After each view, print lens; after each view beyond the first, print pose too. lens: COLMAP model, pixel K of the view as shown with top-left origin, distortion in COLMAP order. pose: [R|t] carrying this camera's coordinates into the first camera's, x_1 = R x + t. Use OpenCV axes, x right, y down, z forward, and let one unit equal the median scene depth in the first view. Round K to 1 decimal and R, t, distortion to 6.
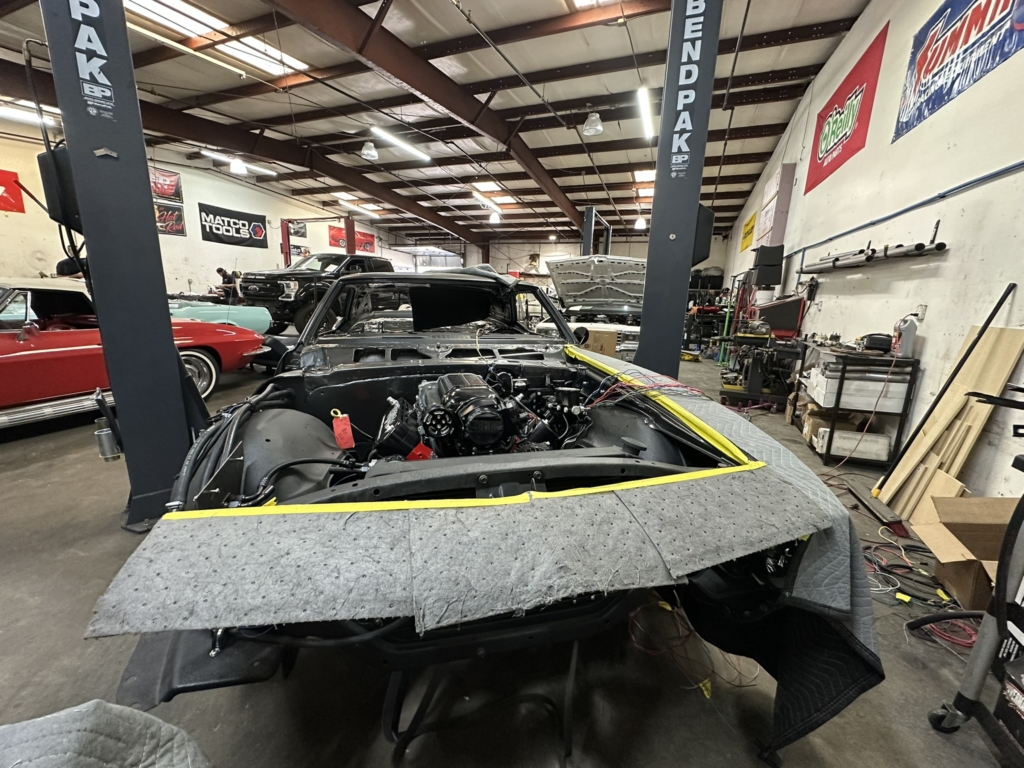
lens RADIAL K [[408.6, 0, 512.0], [0, 408.6, 384.0], [0, 0, 1]] dist [-0.002062, -0.000381]
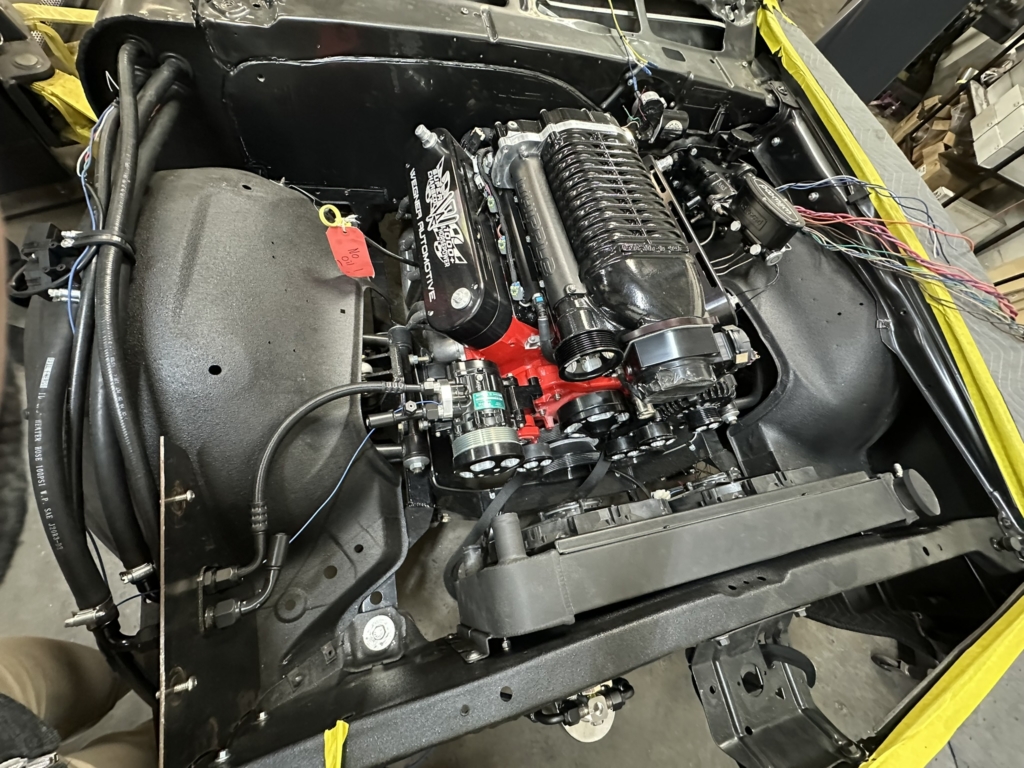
lens RADIAL K [[408.6, 0, 512.0], [0, 408.6, 384.0], [0, 0, 1]] dist [-0.002062, -0.000381]
pose [[0.977693, 0.115245, 0.175598, -0.246373], [-0.209331, 0.603194, 0.769635, -0.169932], [-0.017224, -0.789225, 0.613863, 0.483410]]
